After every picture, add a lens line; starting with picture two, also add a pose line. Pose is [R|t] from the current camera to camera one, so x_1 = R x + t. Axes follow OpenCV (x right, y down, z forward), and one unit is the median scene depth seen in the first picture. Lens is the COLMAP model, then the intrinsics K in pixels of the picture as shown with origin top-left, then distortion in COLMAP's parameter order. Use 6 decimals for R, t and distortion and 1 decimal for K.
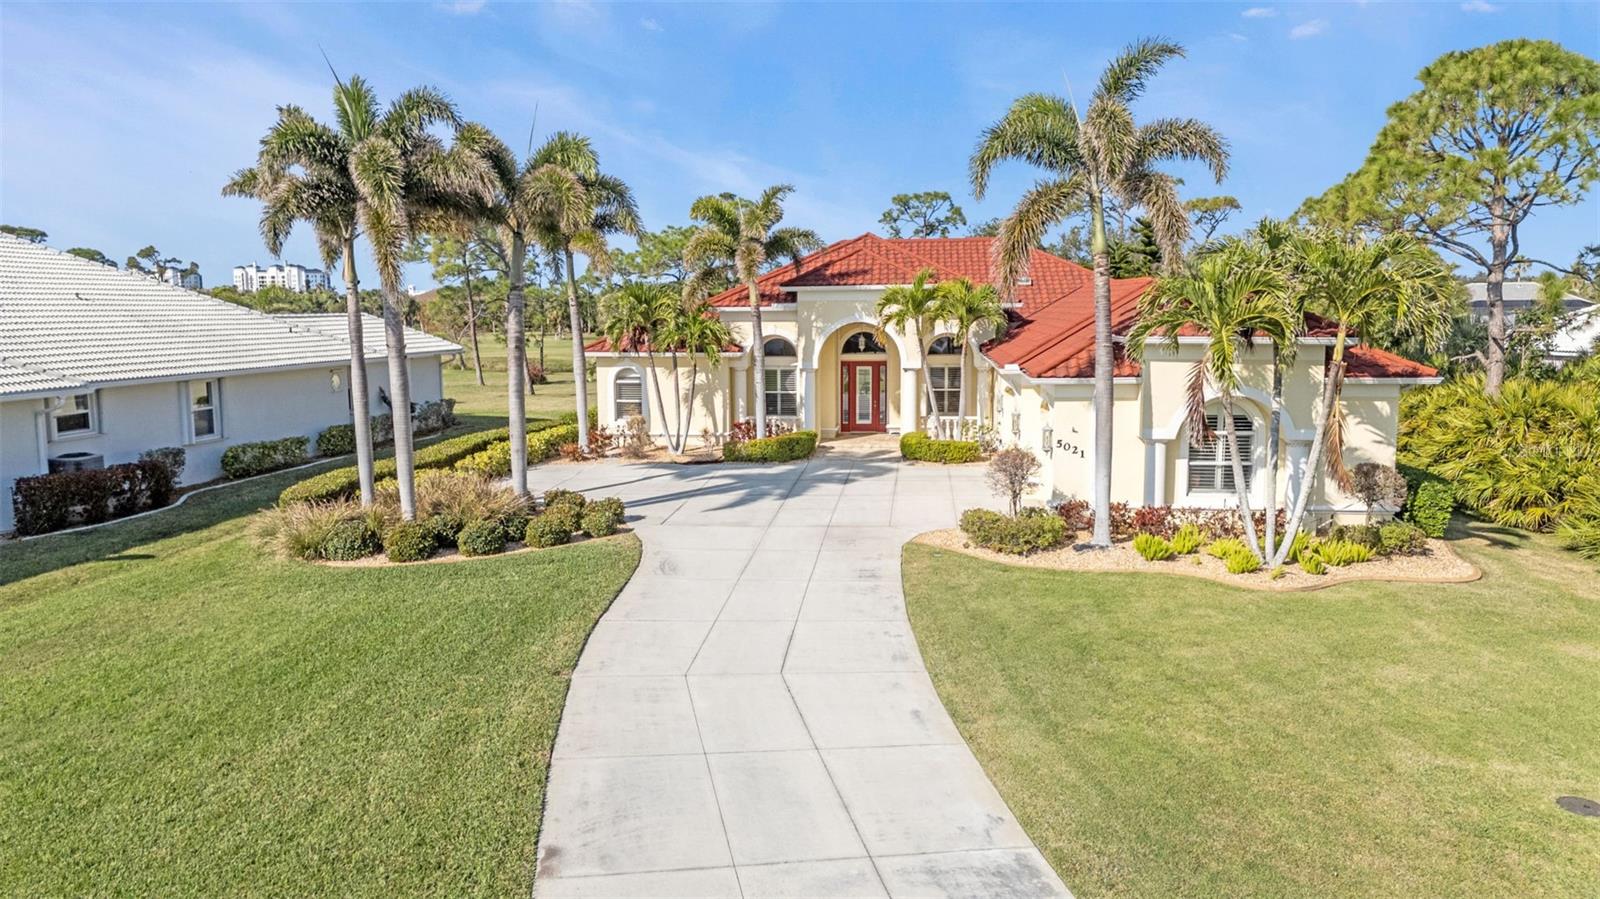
lens RADIAL K [[1171.4, 0, 800.0], [0, 1171.4, 449.5], [0, 0, 1]] dist [0.072540, -0.066783]
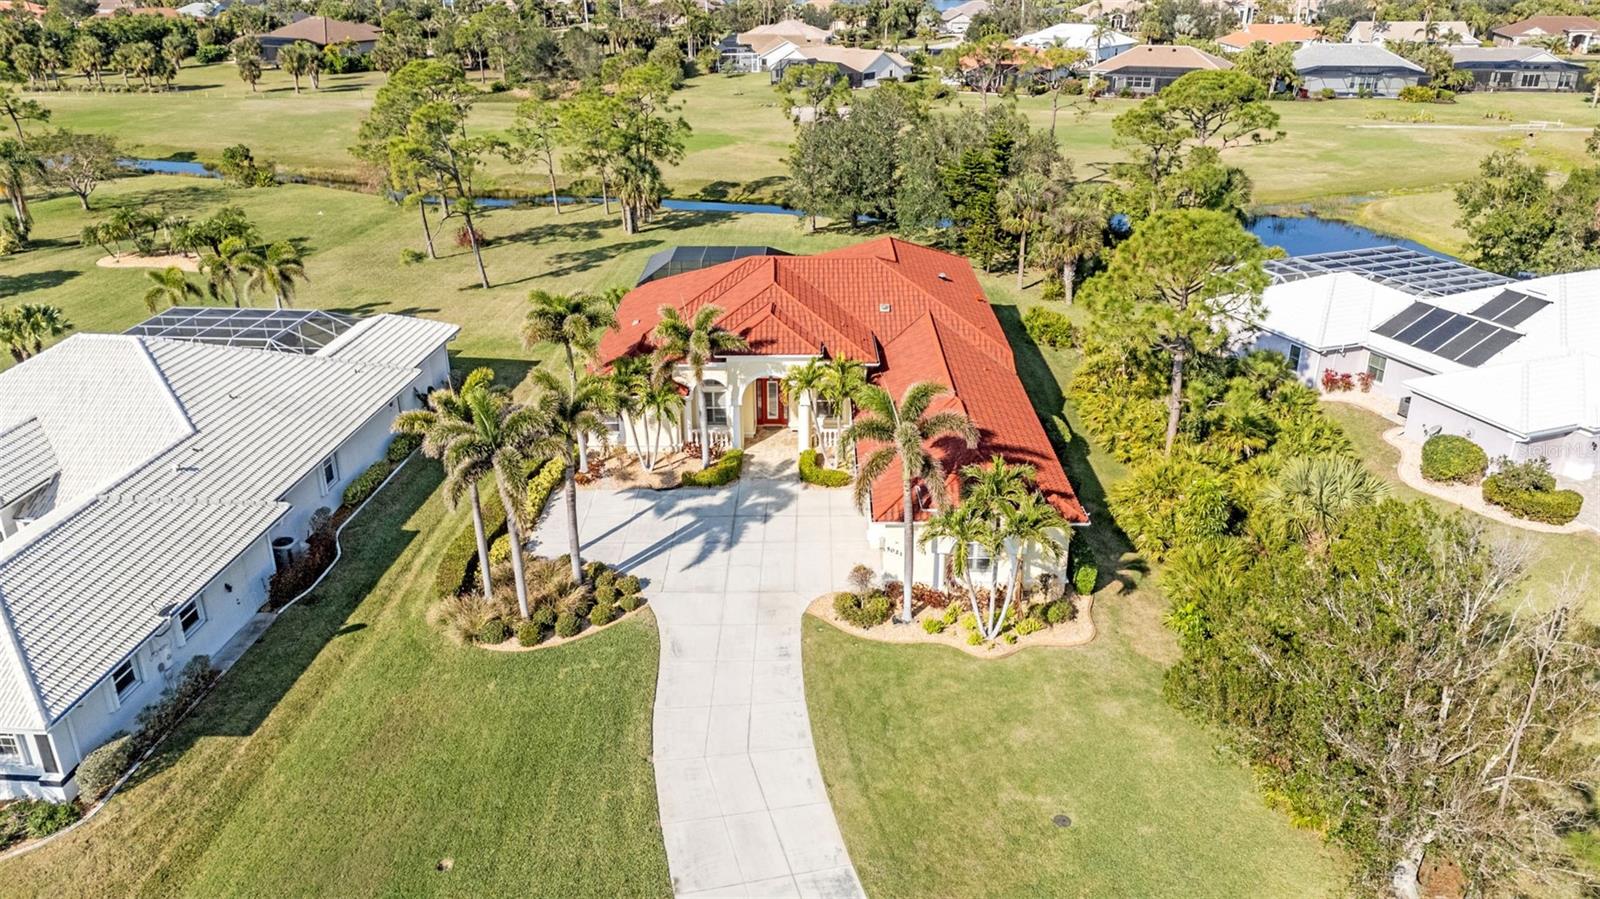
lens RADIAL K [[1165.5, 0, 800.0], [0, 1165.5, 449.5], [0, 0, 1]] dist [0.093048, -0.098436]
pose [[0.995802, -0.032737, 0.085475, -0.059170], [0.007935, 0.961210, 0.275702, -0.643700], [-0.091185, -0.273867, 0.957435, -0.641778]]
